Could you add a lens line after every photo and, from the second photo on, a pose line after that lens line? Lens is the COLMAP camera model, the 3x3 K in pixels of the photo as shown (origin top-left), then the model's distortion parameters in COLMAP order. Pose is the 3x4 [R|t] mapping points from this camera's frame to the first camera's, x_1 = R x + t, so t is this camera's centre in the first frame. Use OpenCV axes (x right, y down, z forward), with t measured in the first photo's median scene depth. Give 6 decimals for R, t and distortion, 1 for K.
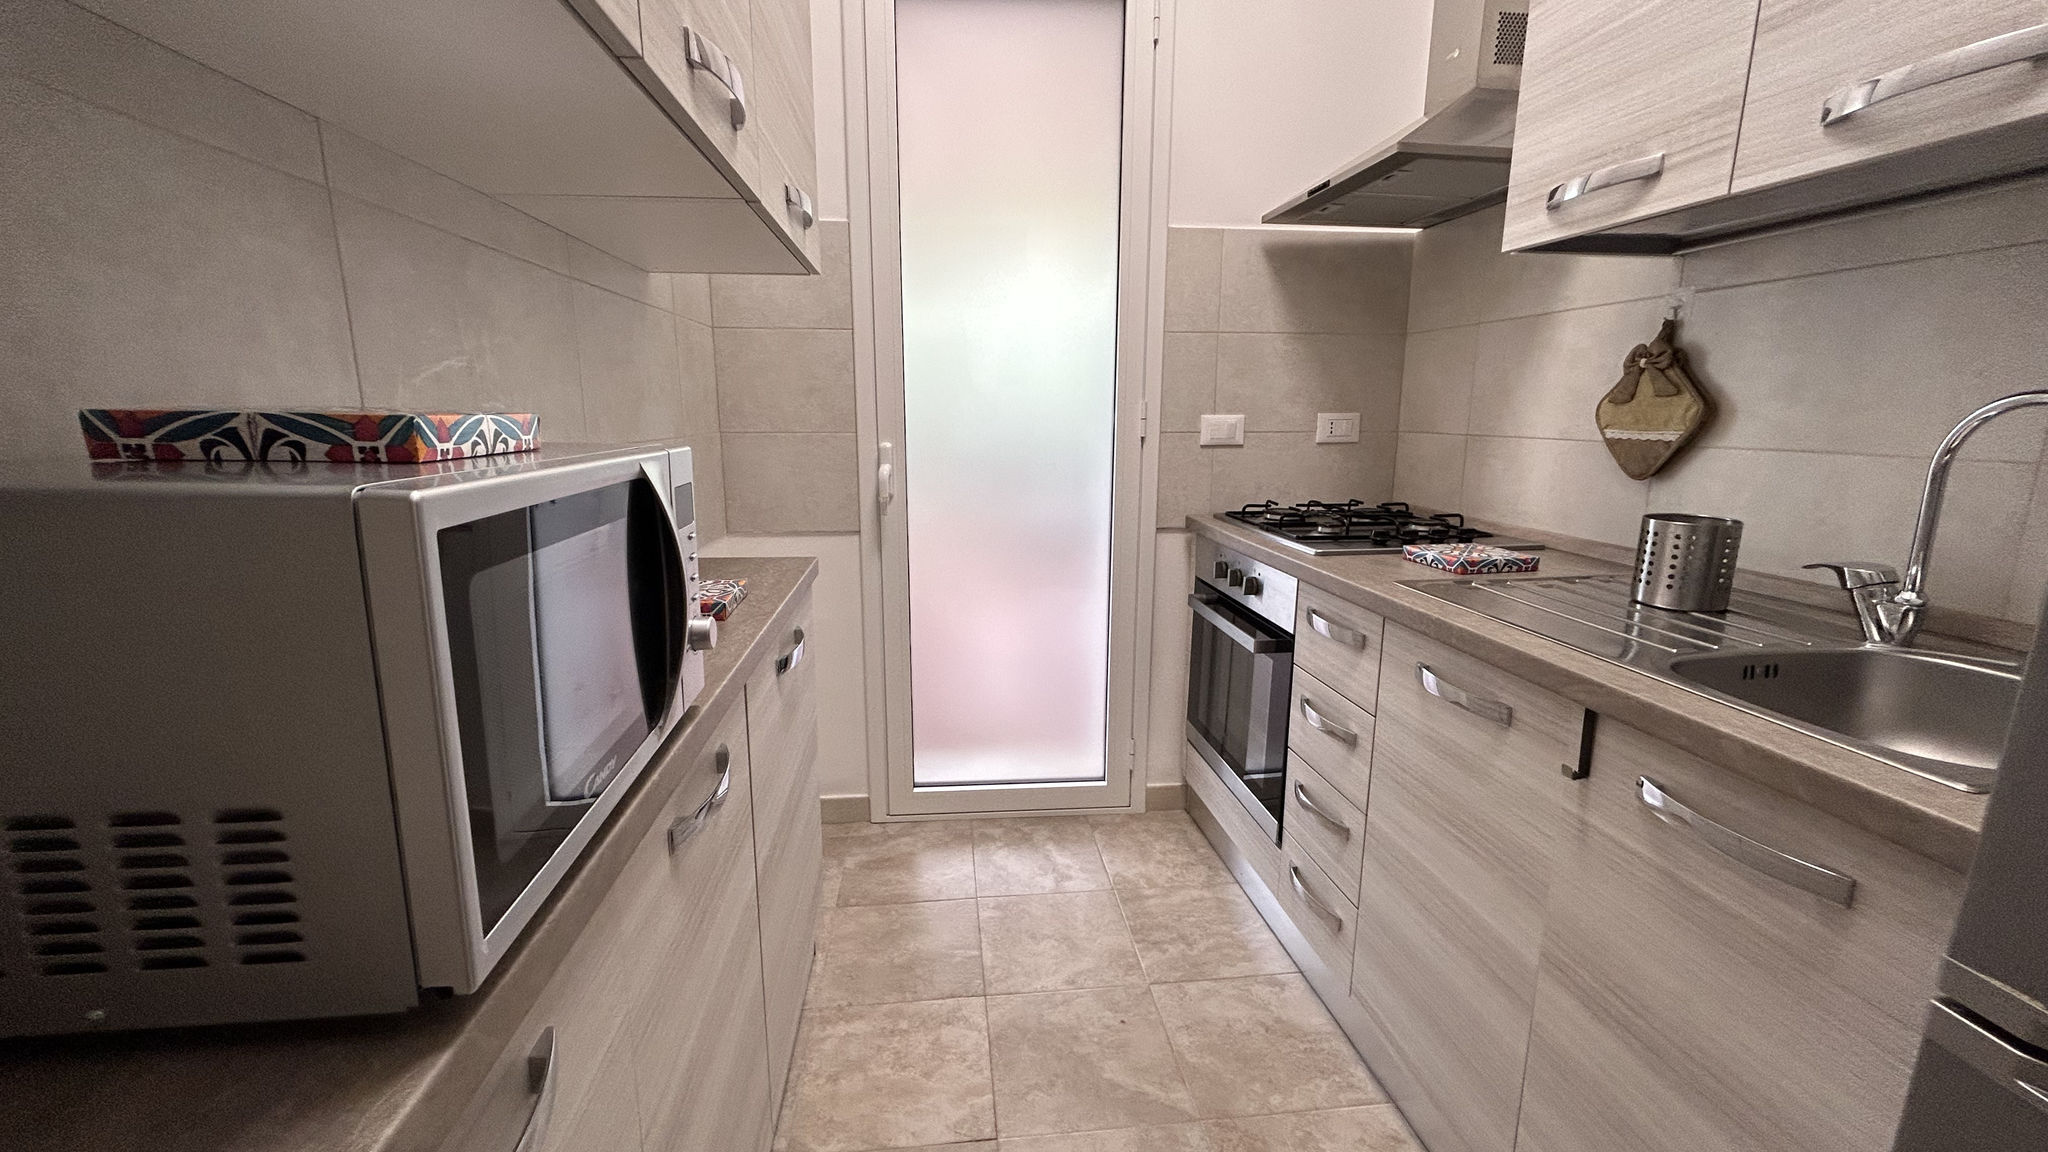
lens RADIAL K [[822.6, 0, 1017.9], [0, 822.6, 579.1], [0, 0, 1]] dist [-0.006724, 0.001355]
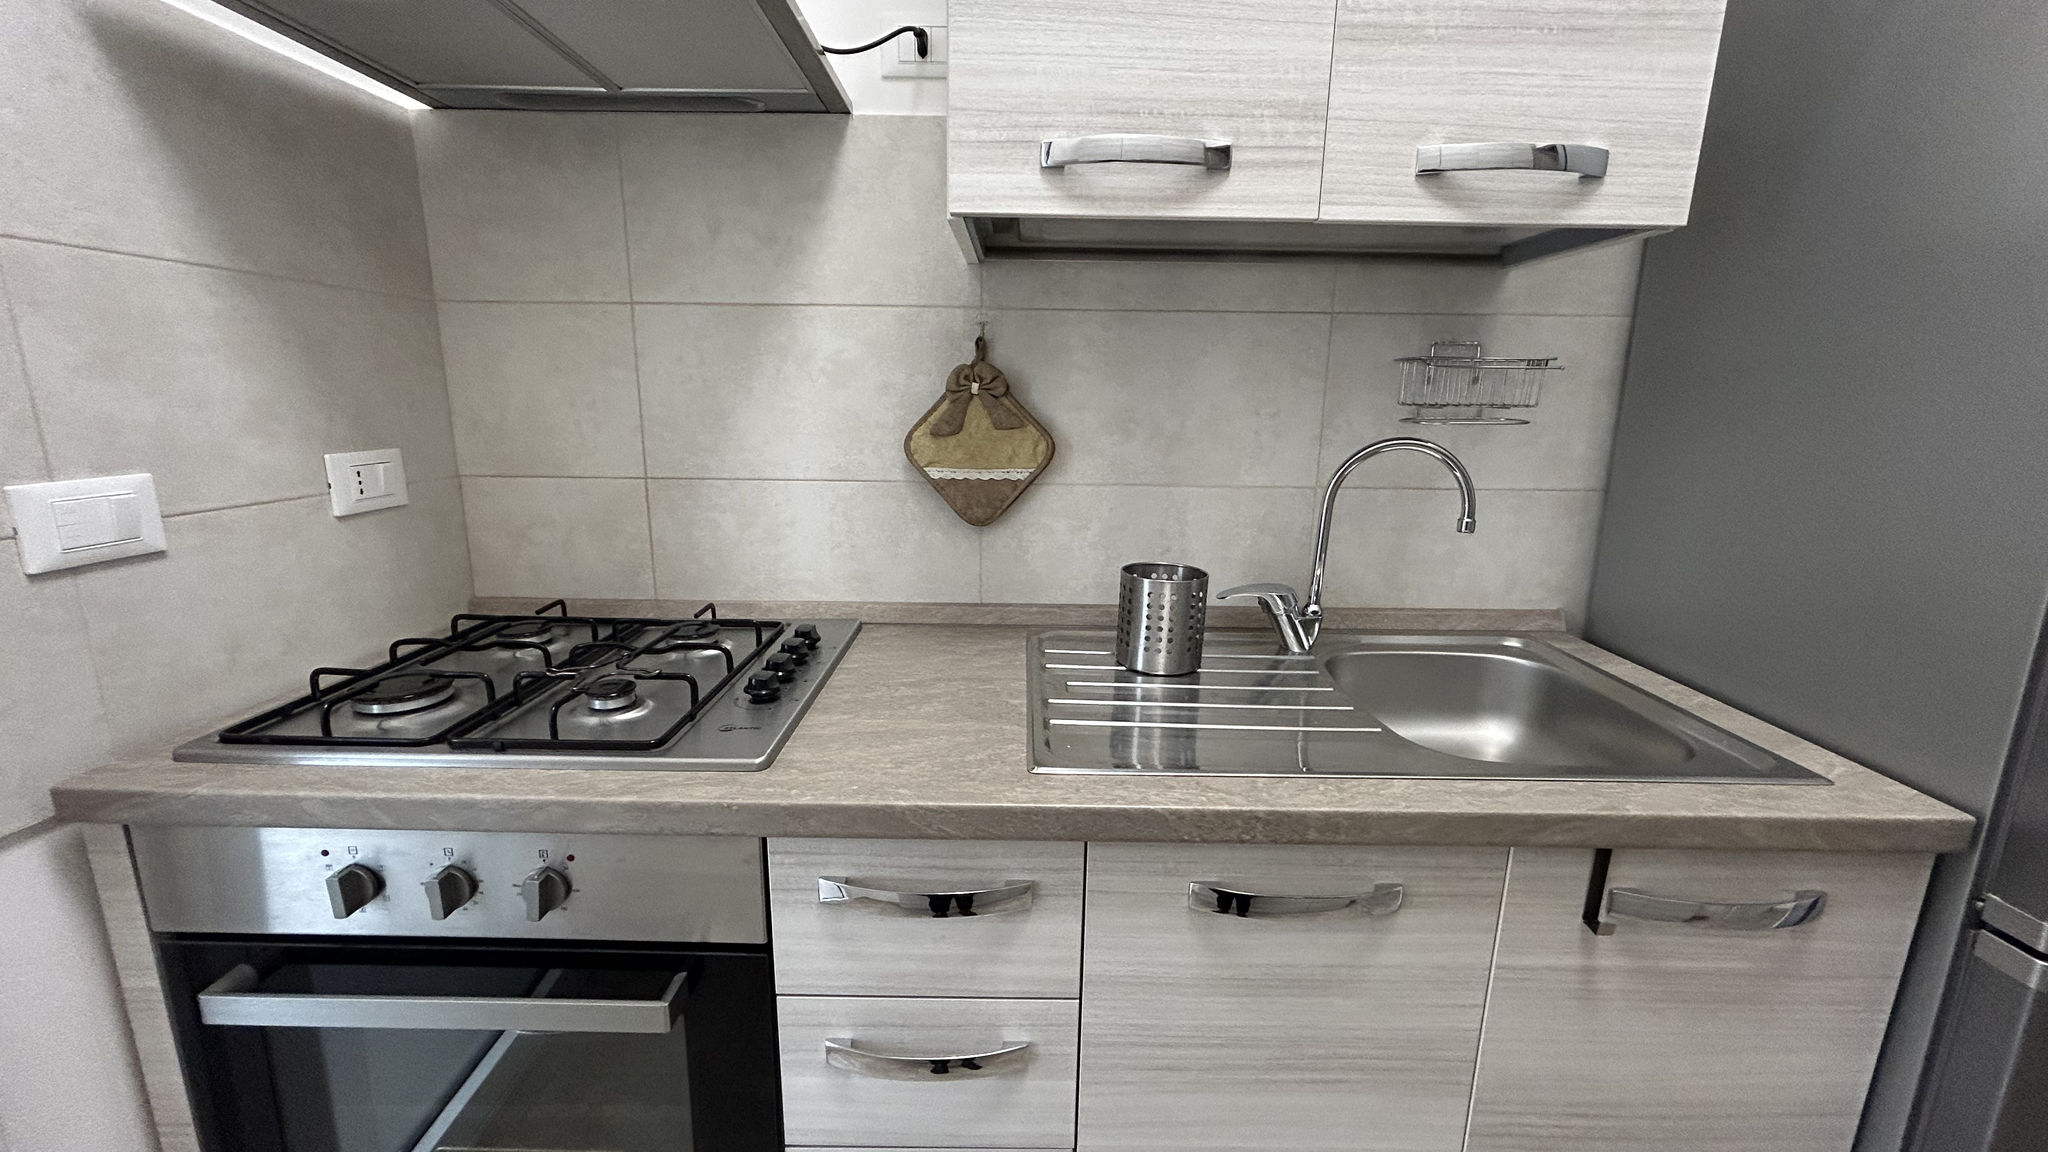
lens RADIAL K [[822.6, 0, 1020.1], [0, 822.6, 574.2], [0, 0, 1]] dist [-0.006724, 0.001355]
pose [[0.128897, -0.210543, 0.969050, -0.069544], [0.188567, 0.964576, 0.184489, -0.225038], [-0.973565, 0.158951, 0.164033, 0.843045]]
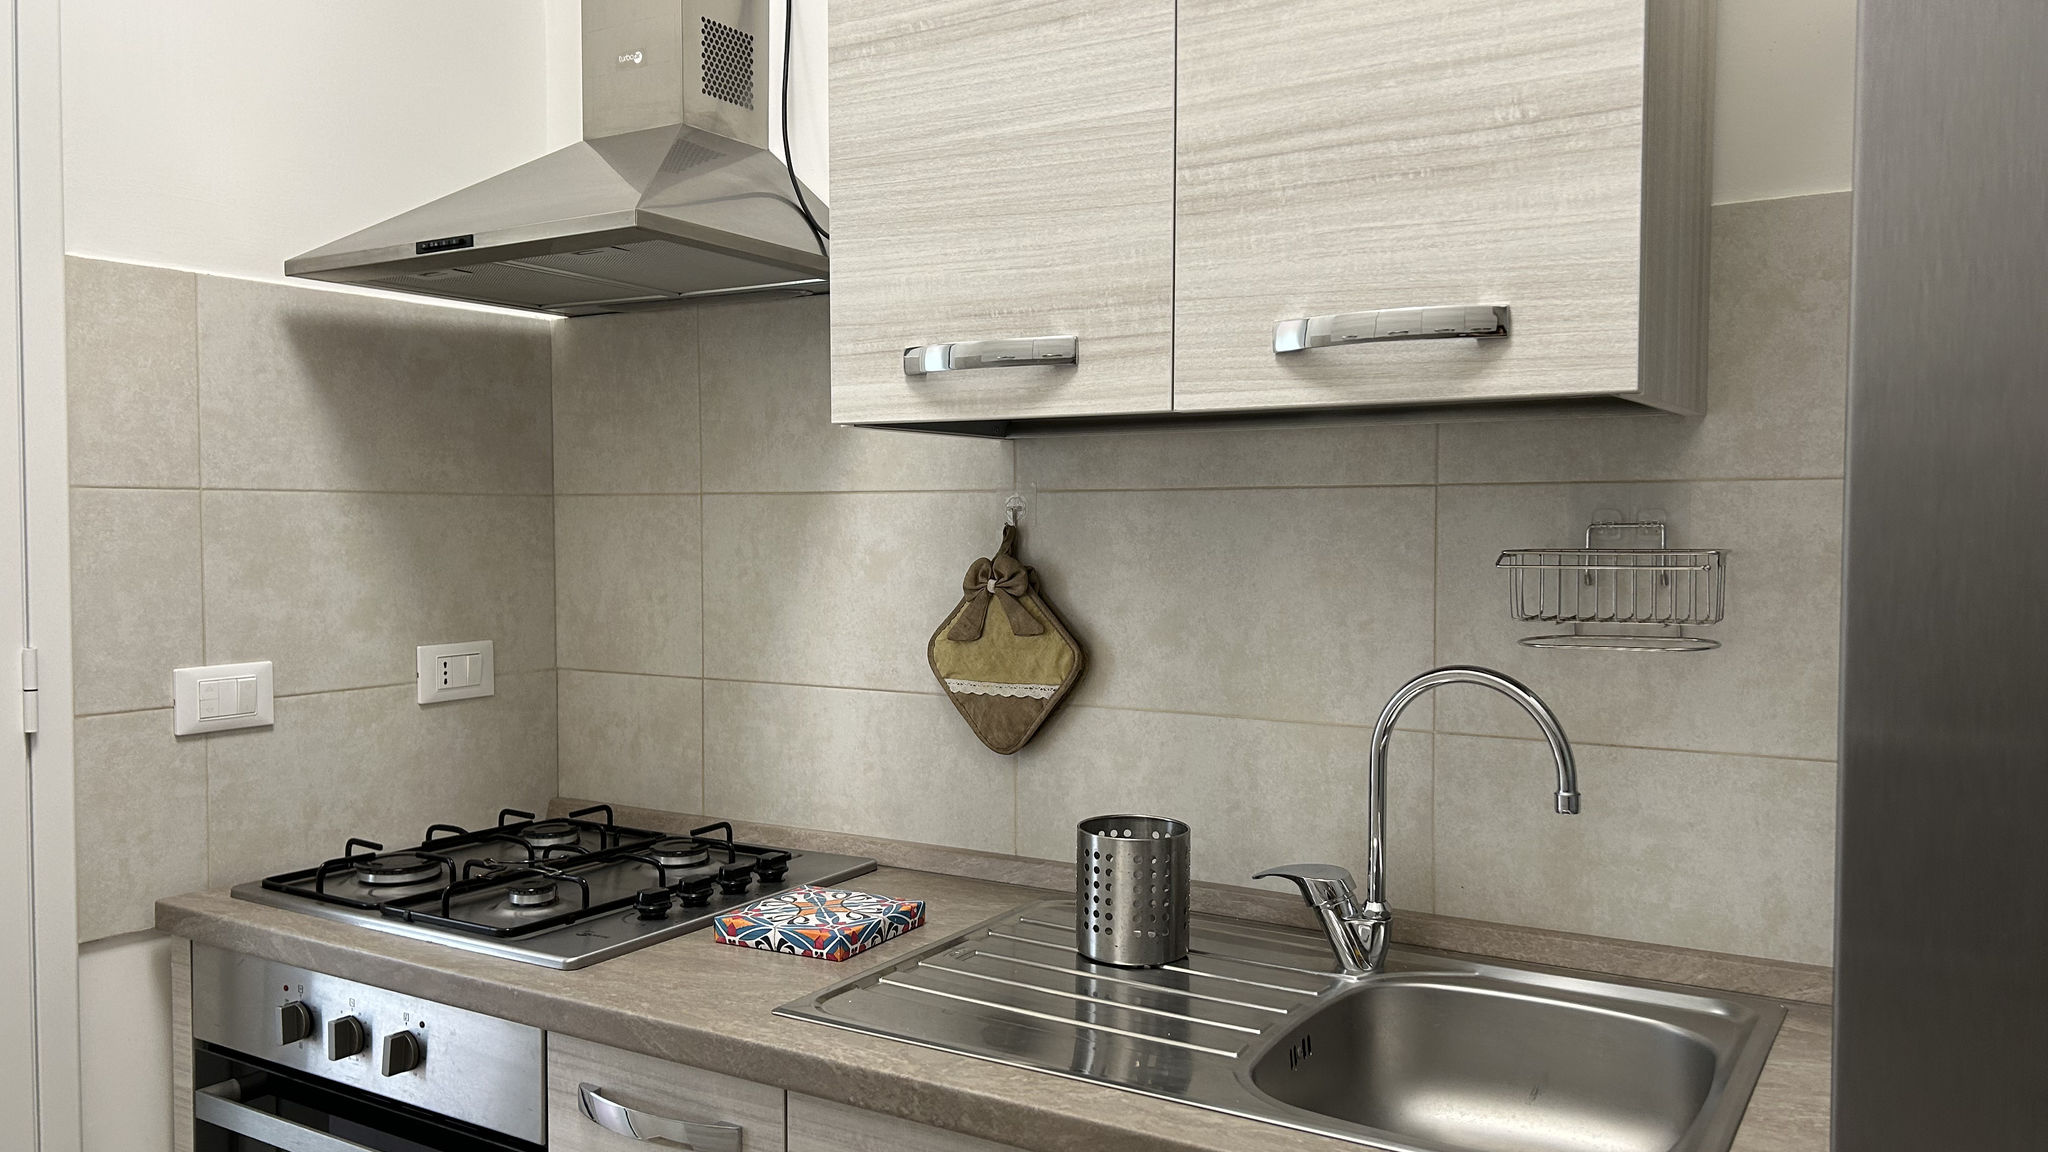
lens RADIAL K [[1528.9, 0, 1044.3], [0, 1528.9, 577.0], [0, 0, 1]] dist [0.055081, -0.070131]
pose [[0.623371, -0.030242, 0.781341, -0.199843], [0.159247, 0.983219, -0.088995, -0.149935], [-0.765538, 0.179903, 0.617726, 0.179300]]
